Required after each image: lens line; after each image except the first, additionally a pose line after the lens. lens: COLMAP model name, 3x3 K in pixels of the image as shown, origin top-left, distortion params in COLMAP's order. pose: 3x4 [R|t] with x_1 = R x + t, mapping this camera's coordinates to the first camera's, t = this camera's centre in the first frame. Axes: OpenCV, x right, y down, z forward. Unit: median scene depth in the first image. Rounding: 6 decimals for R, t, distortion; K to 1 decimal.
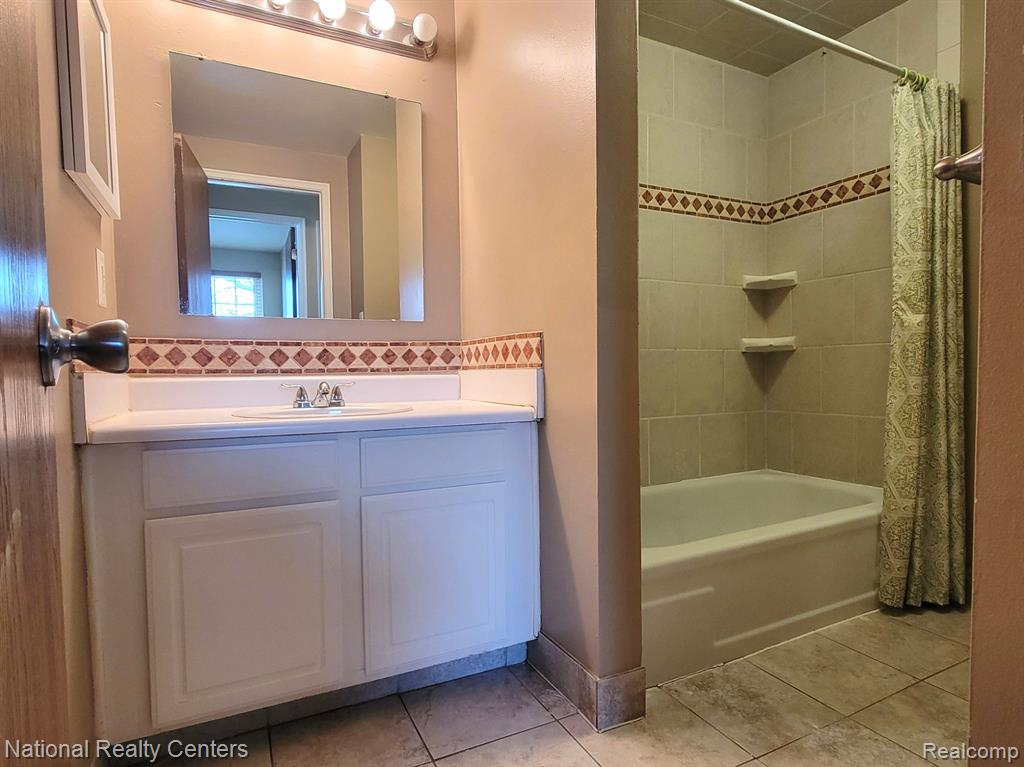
lens RADIAL K [[568.9, 0, 511.1], [0, 568.9, 392.7], [0, 0, 1]] dist [-0.003188, -0.000788]
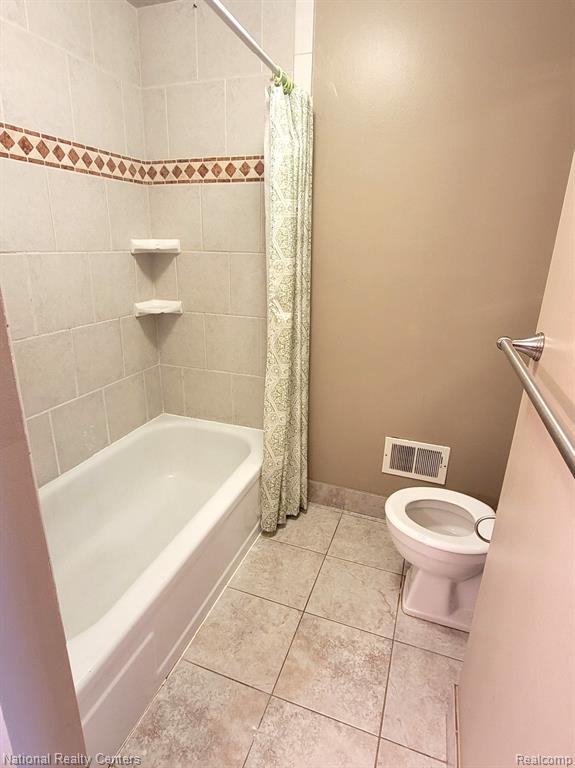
lens RADIAL K [[425.3, 0, 279.3], [0, 425.3, 383.1], [0, 0, 1]] dist [-0.002738, -0.000158]
pose [[0.732599, -0.182655, 0.655695, 0.073278], [-0.004221, 0.962084, 0.272722, -0.186103], [-0.680648, -0.202563, 0.704050, 0.276336]]
